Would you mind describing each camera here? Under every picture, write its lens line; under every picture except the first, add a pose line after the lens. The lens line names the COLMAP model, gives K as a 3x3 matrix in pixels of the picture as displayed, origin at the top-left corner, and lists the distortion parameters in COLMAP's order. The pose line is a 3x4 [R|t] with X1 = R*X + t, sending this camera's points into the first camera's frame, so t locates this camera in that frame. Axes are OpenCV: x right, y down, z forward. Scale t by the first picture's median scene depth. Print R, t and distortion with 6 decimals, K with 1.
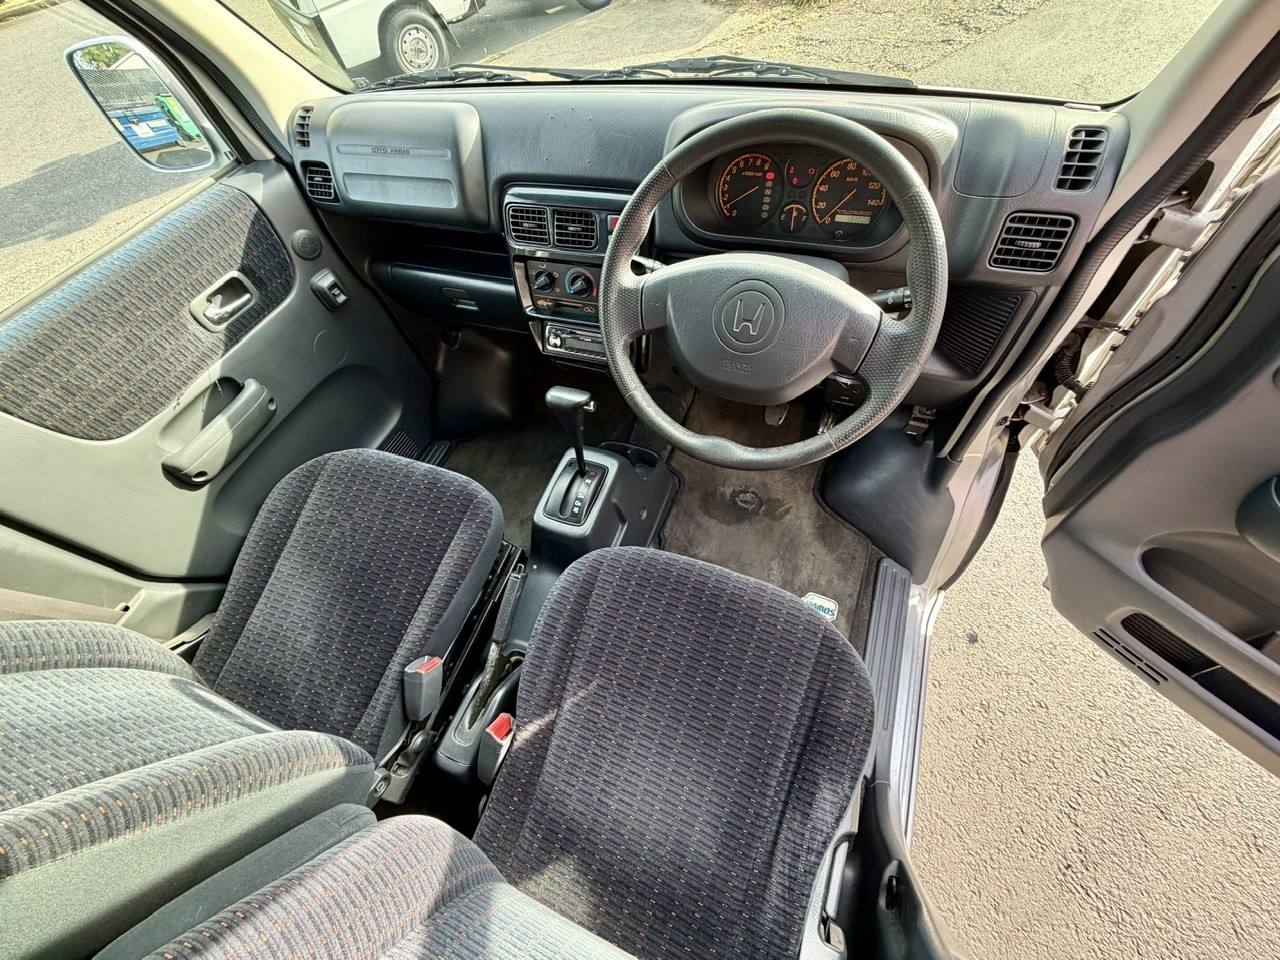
lens RADIAL K [[505.4, 0, 643.3], [0, 505.4, 486.5], [0, 0, 1]] dist [-0.003603, 0.000342]
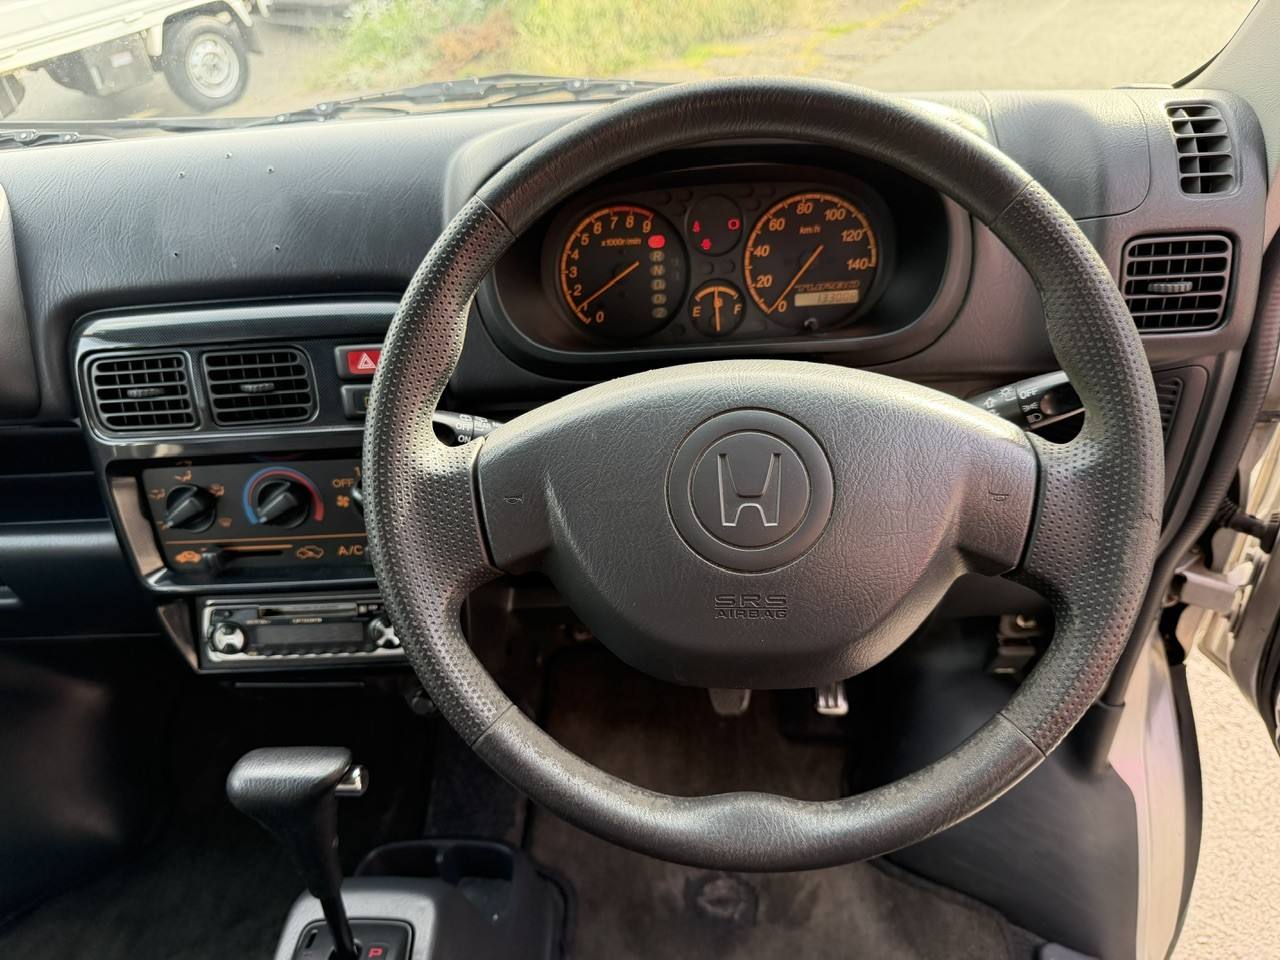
lens RADIAL K [[914.8, 0, 624.9], [0, 914.8, 498.2], [0, 0, 1]] dist [0.027825, -0.038339]
pose [[0.944034, -0.158973, 0.289010, -0.083049], [0.252710, 0.911688, -0.323979, -0.081110], [-0.211983, 0.378883, 0.900839, 0.251868]]
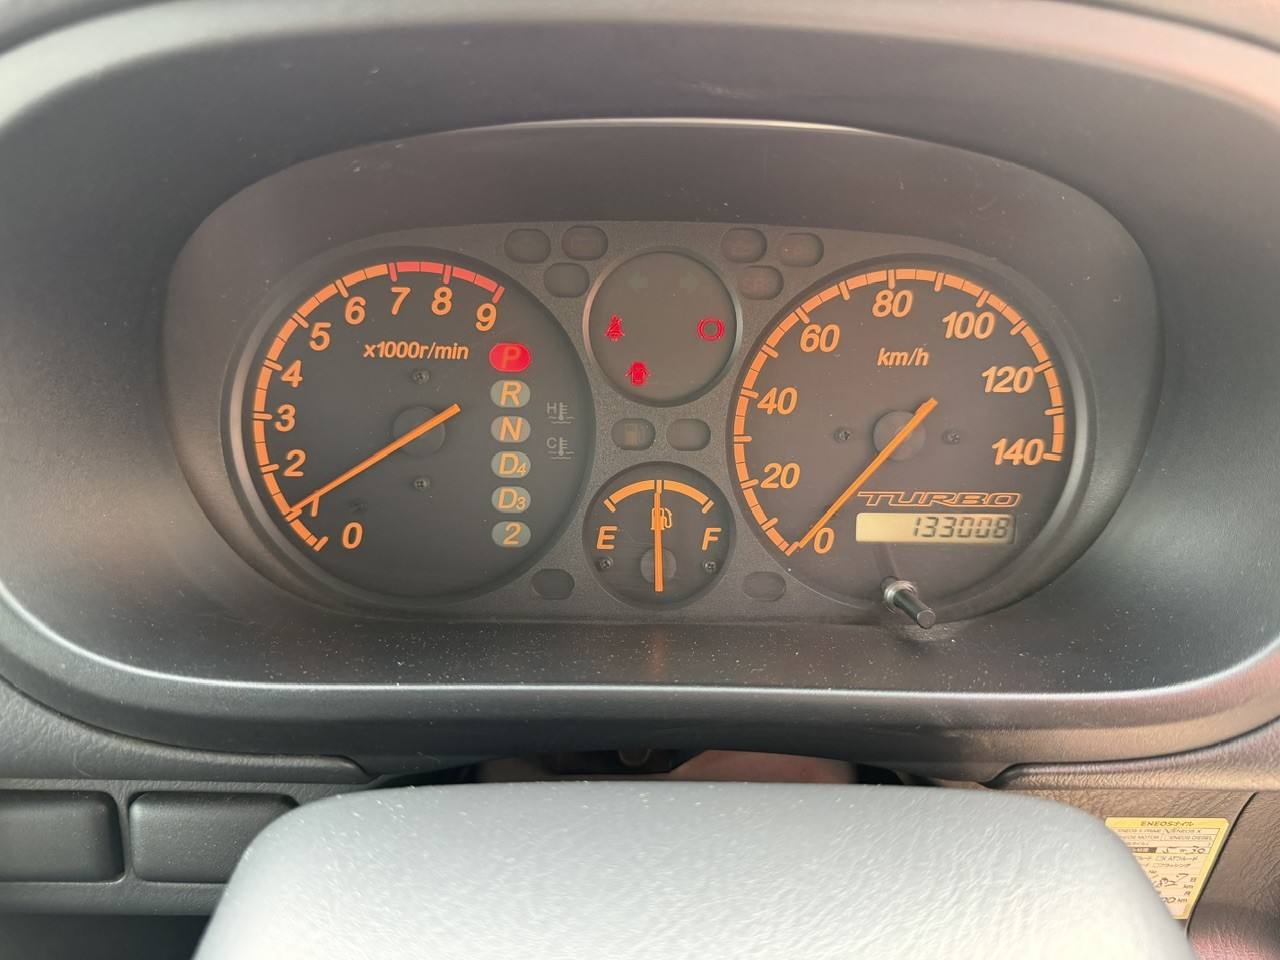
lens RADIAL K [[914.8, 0, 649.8], [0, 914.8, 473.6], [0, 0, 1]] dist [0.027825, -0.038339]
pose [[0.934729, -0.046656, 0.352284, 0.163448], [0.212872, 0.867308, -0.449957, -0.378895], [-0.284546, 0.495580, 0.820630, 0.668645]]
